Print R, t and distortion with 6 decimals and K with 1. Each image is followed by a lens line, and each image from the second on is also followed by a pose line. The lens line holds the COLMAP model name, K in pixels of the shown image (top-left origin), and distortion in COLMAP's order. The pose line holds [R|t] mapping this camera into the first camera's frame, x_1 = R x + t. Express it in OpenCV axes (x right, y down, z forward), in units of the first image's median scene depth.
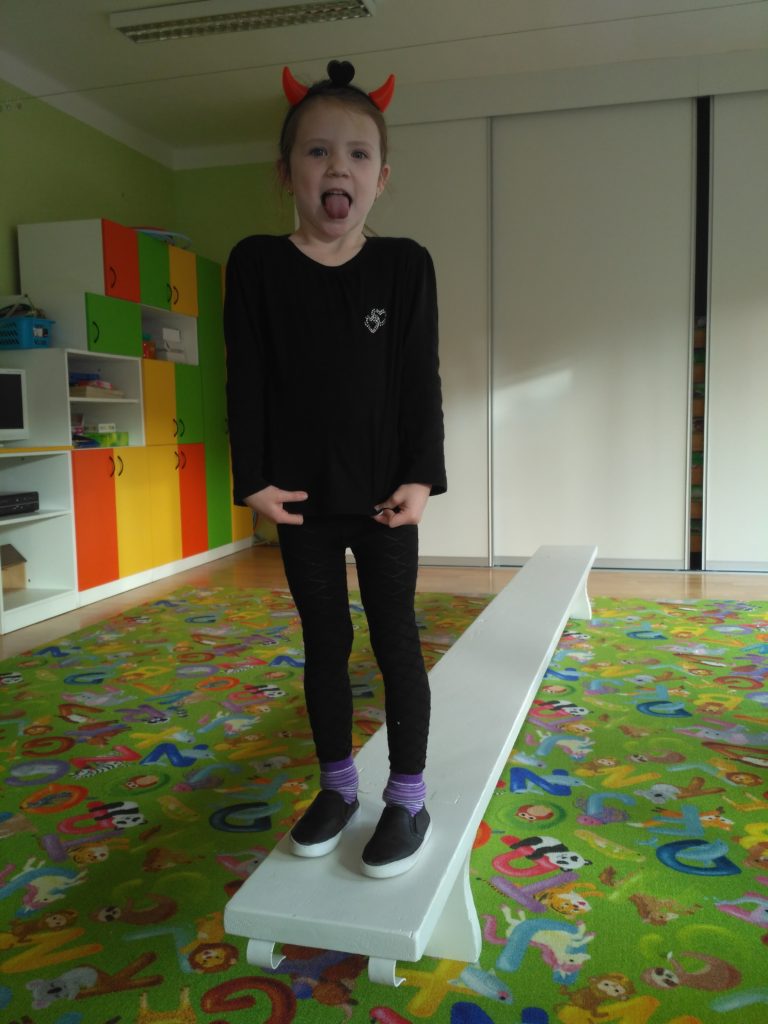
lens RADIAL K [[935.3, 0, 385.6], [0, 935.3, 519.6], [0, 0, 1]] dist [0.005408, 0.000000]
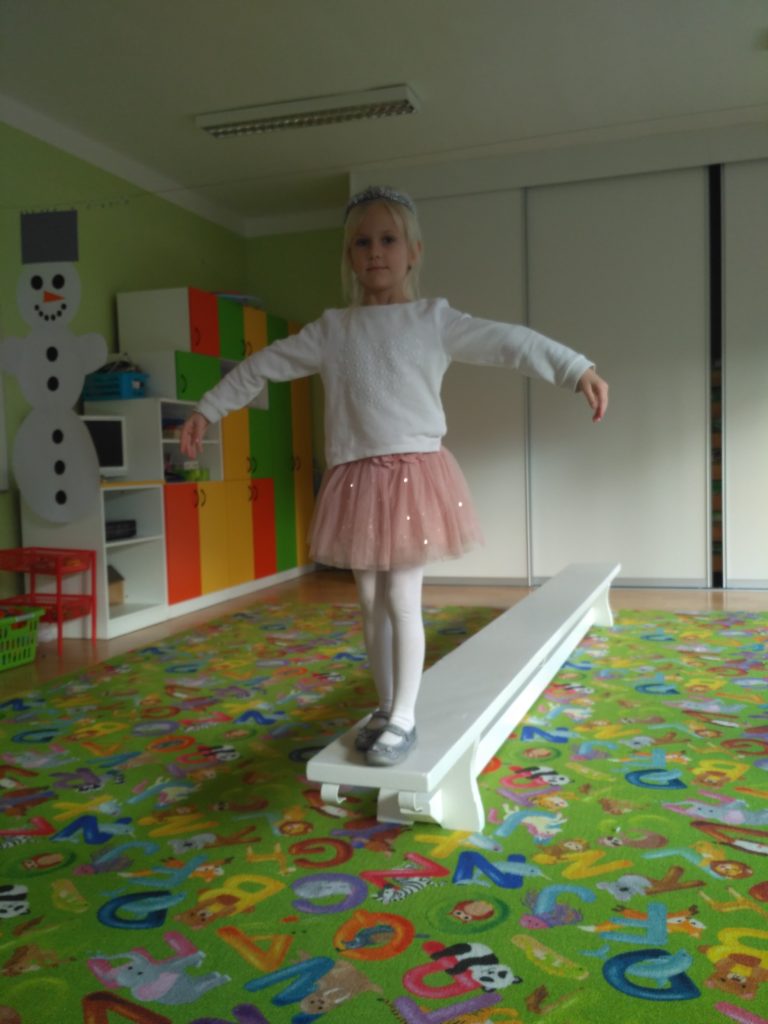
lens RADIAL K [[935.3, 0, 383.8], [0, 935.3, 509.3], [0, 0, 1]] dist [0.005408, 0.000000]
pose [[0.997801, -0.009311, -0.065626, 0.026494], [0.005946, 0.998667, -0.051278, 0.030794], [0.066016, 0.050775, 0.996526, -0.239935]]
